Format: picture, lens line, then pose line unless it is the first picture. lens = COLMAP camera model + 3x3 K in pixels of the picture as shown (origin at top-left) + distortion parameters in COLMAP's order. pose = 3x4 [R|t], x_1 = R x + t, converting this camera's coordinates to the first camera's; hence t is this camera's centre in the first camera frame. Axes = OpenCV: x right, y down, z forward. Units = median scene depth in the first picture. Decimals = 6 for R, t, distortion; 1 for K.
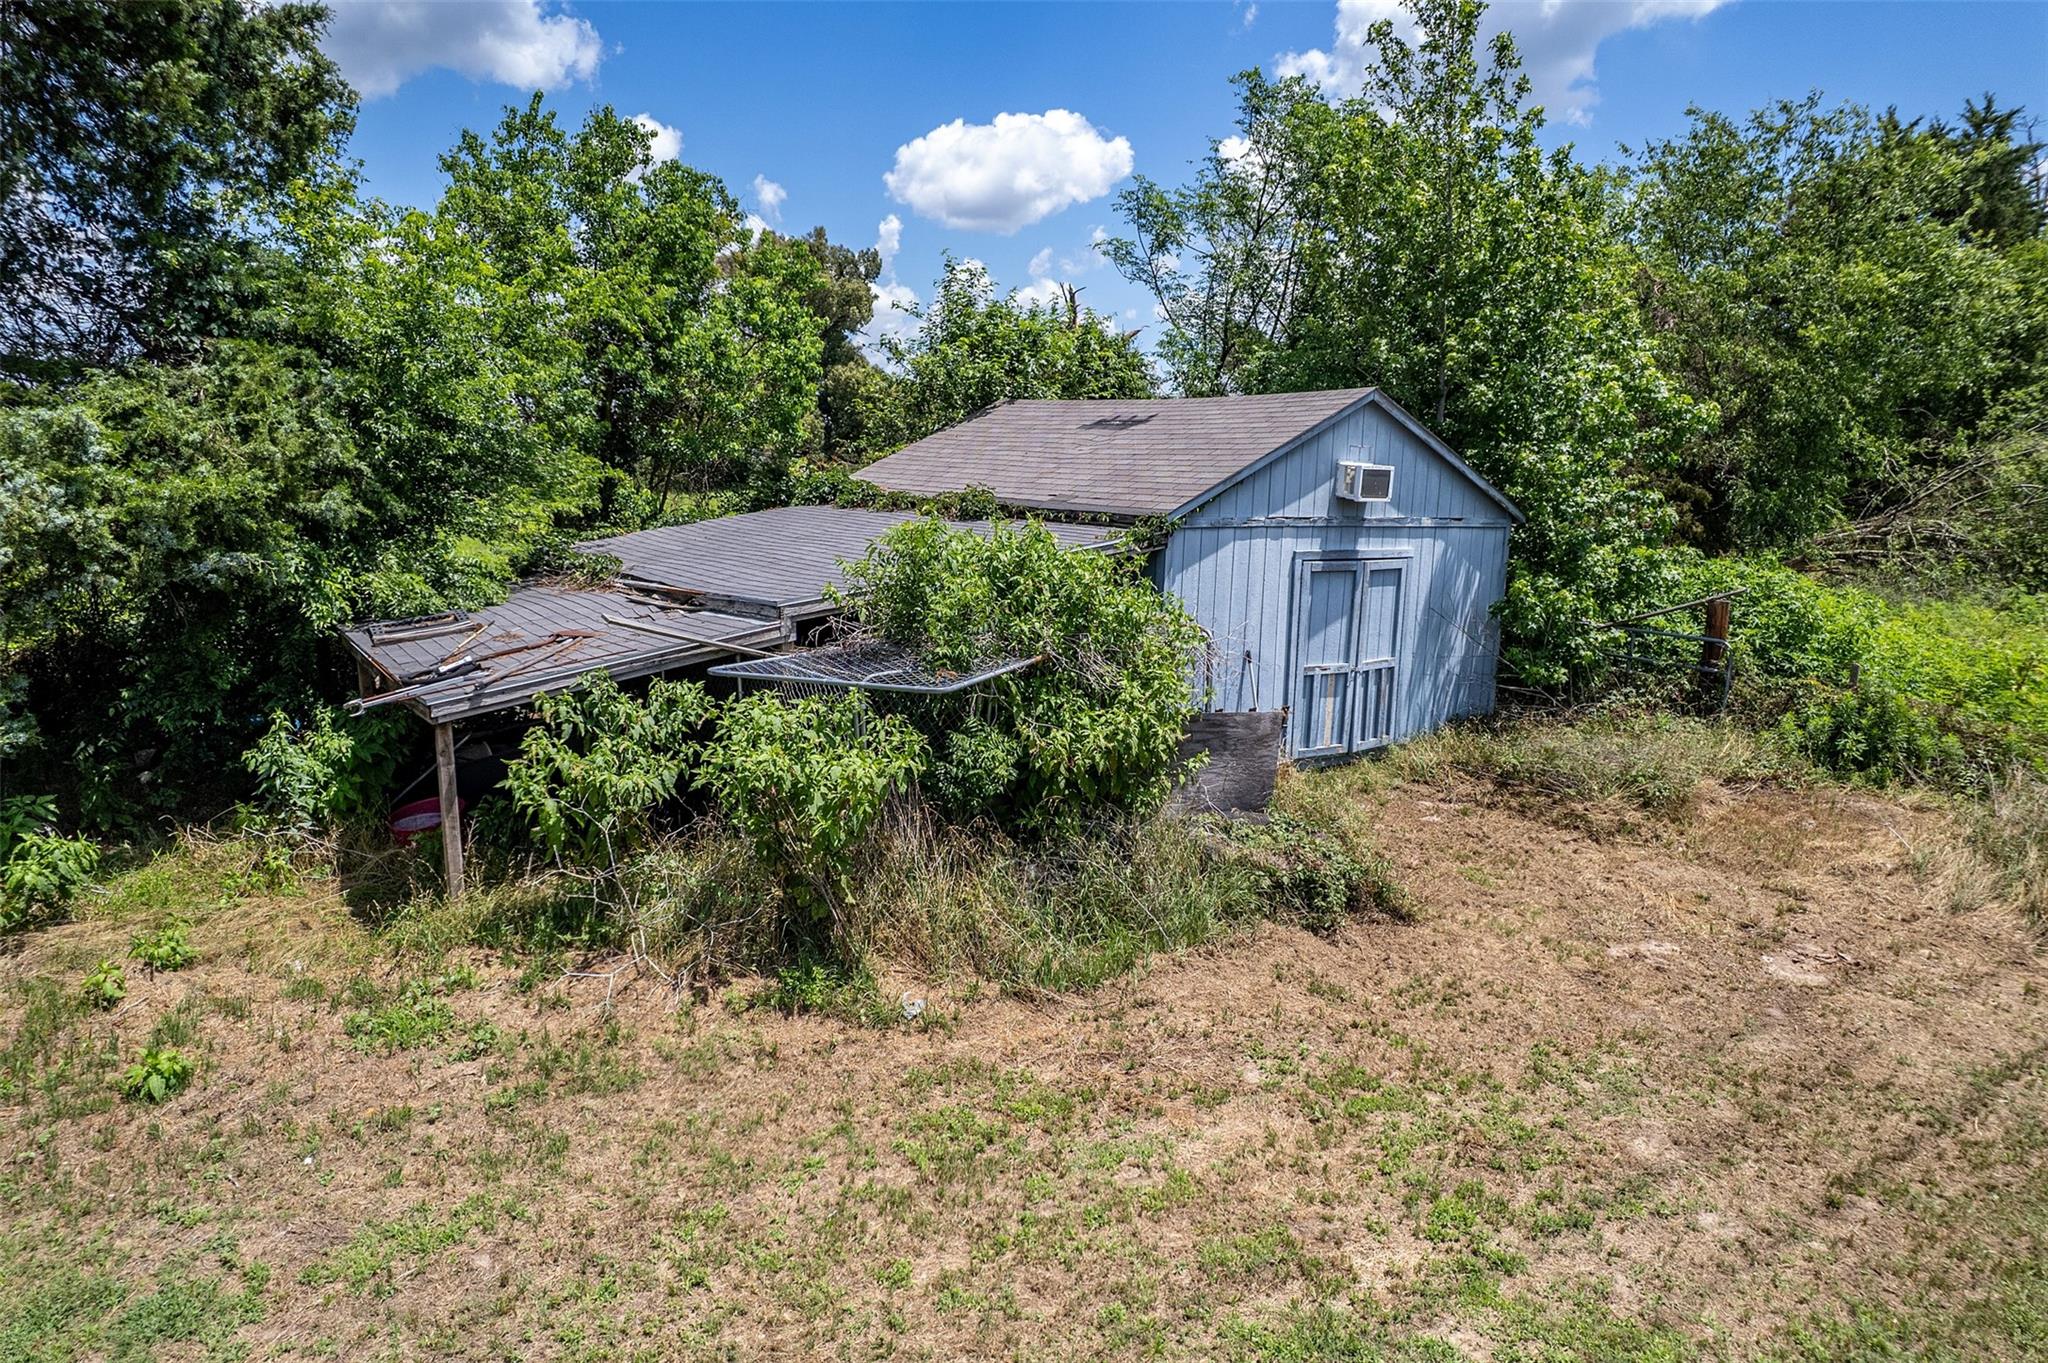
lens RADIAL K [[1305.2, 0, 1021.8], [0, 1305.2, 681.4], [0, 0, 1]] dist [-0.000425, 0.000166]
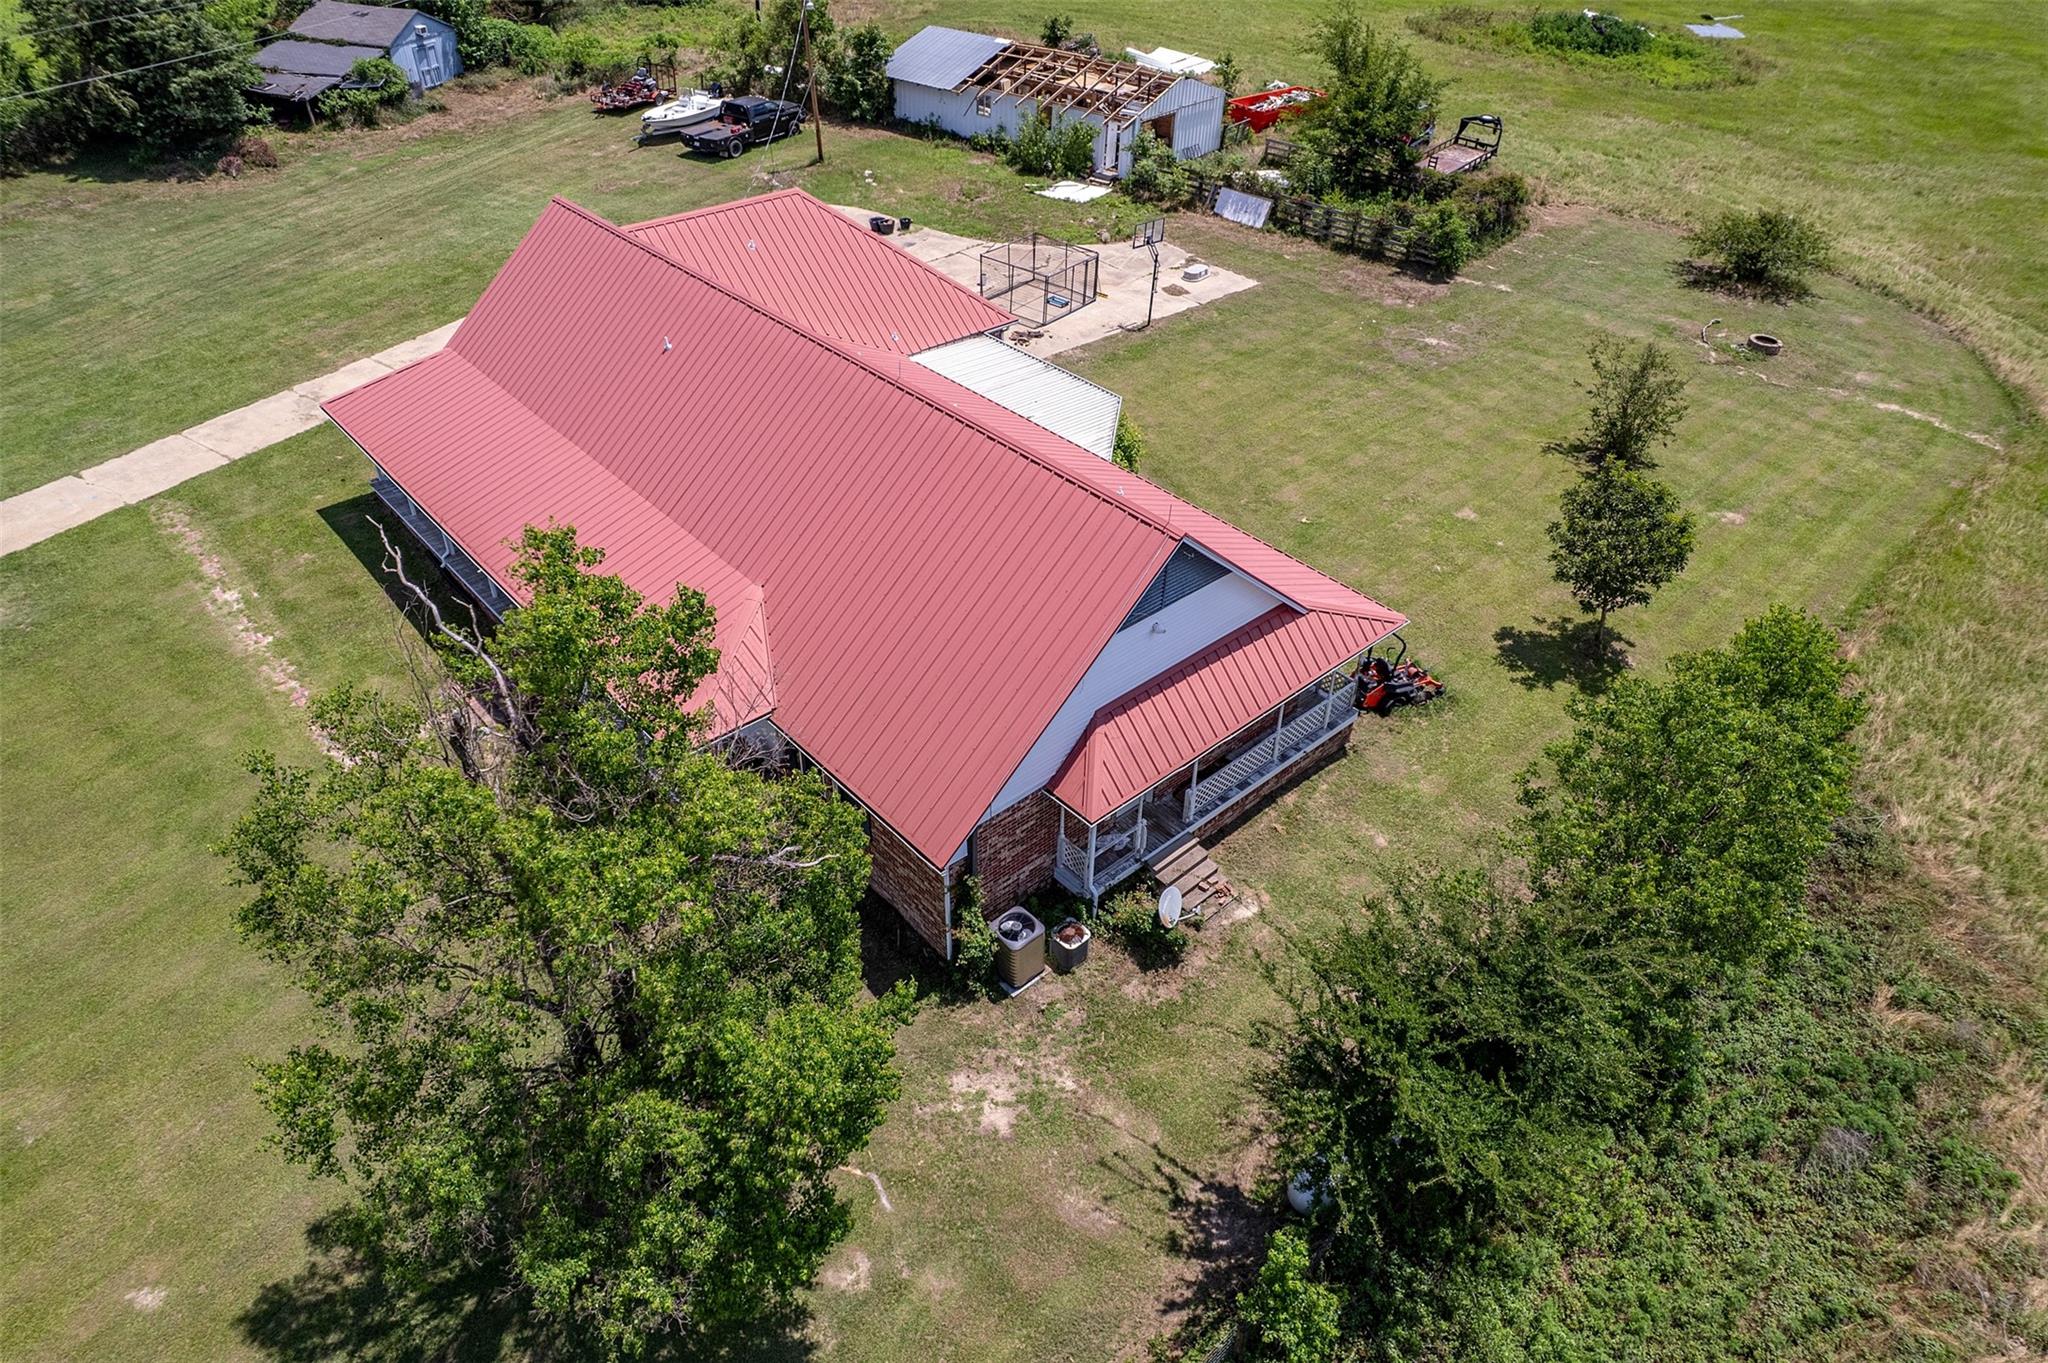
lens RADIAL K [[1305.2, 0, 1019.2], [0, 1305.2, 684.1], [0, 0, 1]] dist [-0.000425, 0.000166]
pose [[0.813682, -0.363093, 0.453966, -1.218173], [0.110374, 0.863229, 0.492599, -0.219128], [-0.570736, -0.350713, 0.742470, -5.653973]]
